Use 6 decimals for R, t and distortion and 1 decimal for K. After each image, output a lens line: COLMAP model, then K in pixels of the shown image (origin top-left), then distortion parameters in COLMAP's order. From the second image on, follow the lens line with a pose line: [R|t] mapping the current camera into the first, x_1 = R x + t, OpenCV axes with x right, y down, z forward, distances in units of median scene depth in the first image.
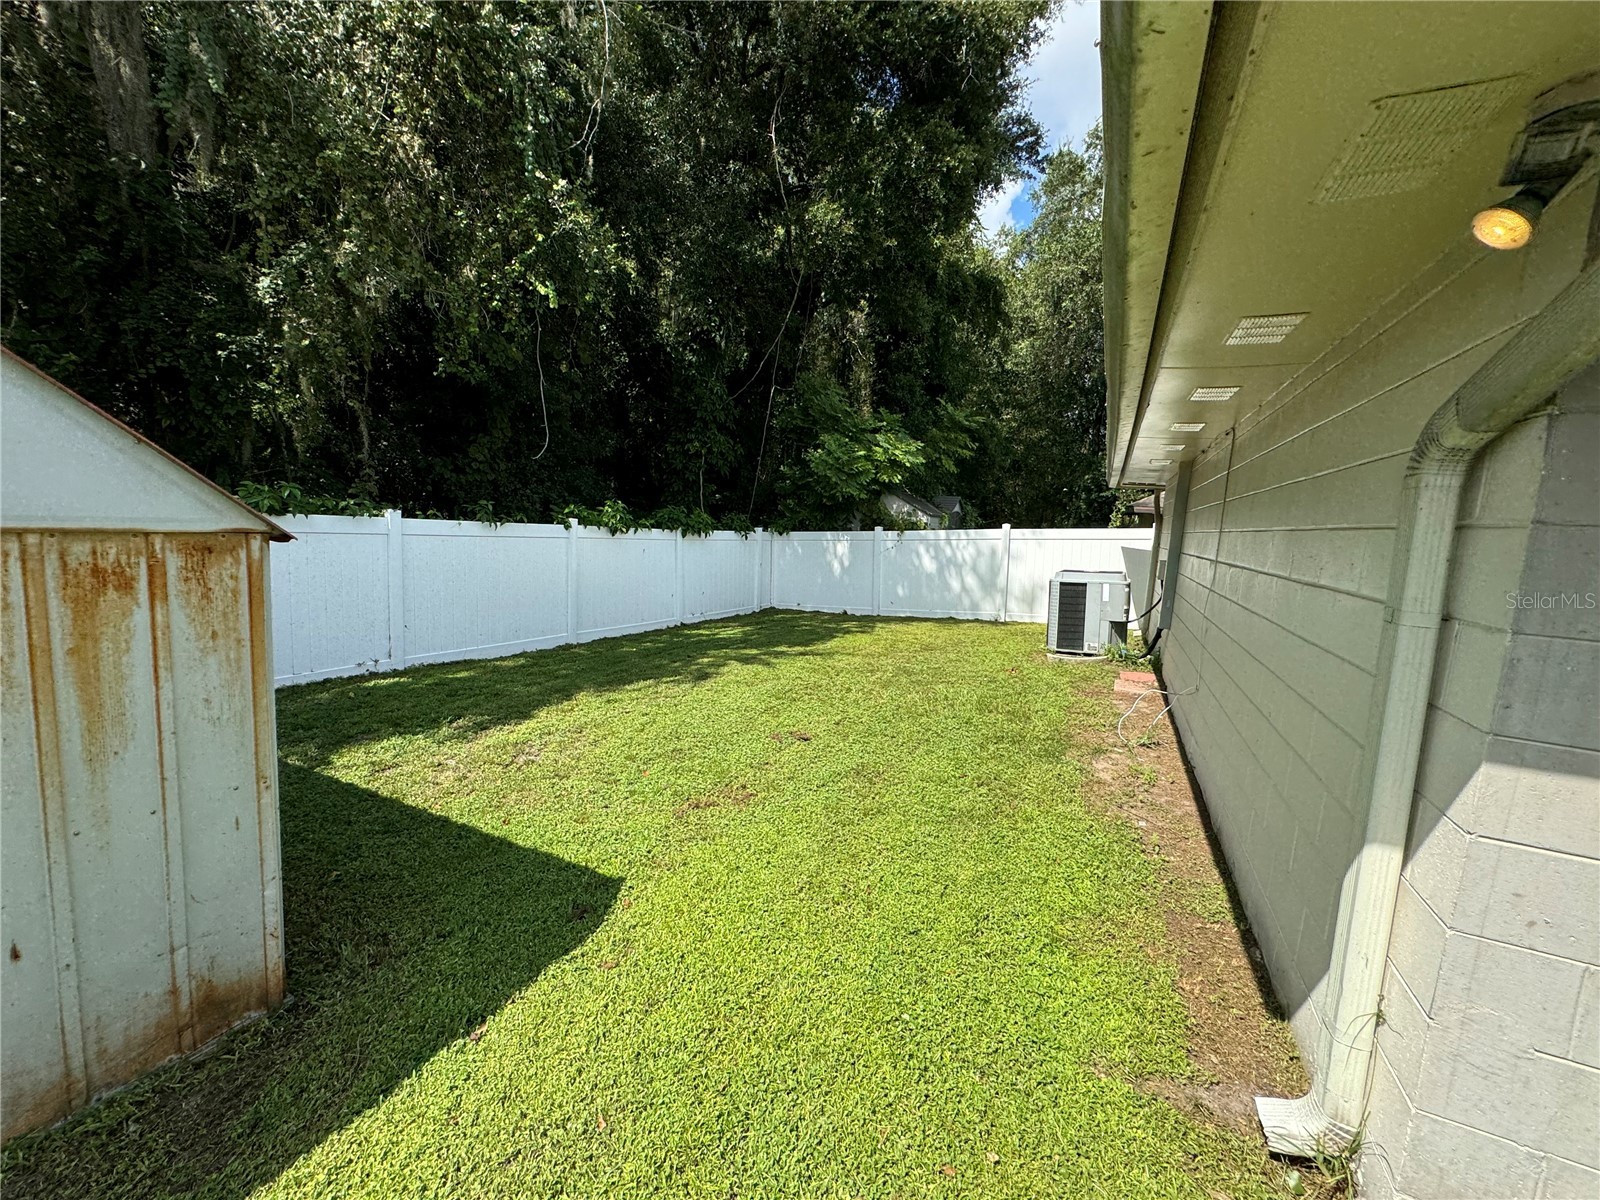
lens RADIAL K [[641.8, 0, 802.4], [0, 641.8, 596.9], [0, 0, 1]] dist [0.000000, -0.000133]
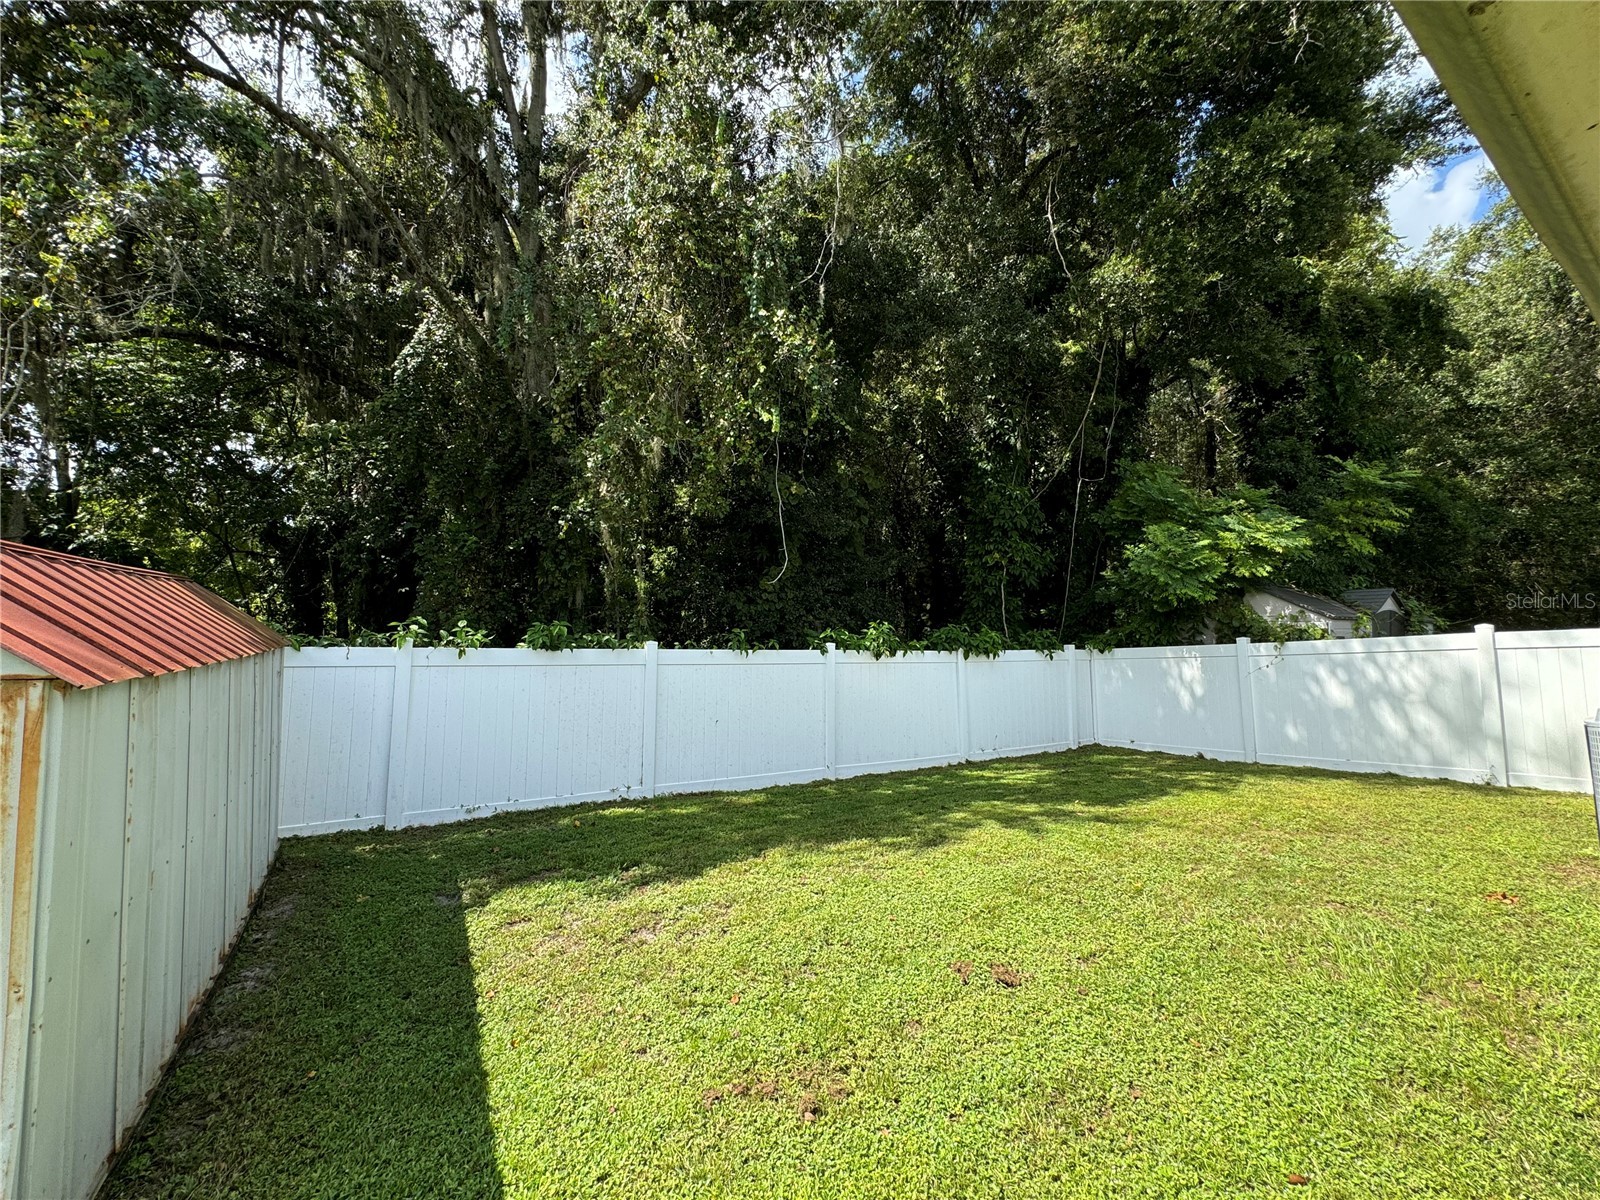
lens RADIAL K [[641.8, 0, 802.4], [0, 641.8, 596.9], [0, 0, 1]] dist [0.000000, -0.000133]
pose [[0.853017, -0.075007, -0.516464, 0.085238], [-0.023007, 0.983251, -0.180798, -0.013943], [0.521375, 0.166106, 0.837005, 0.145313]]
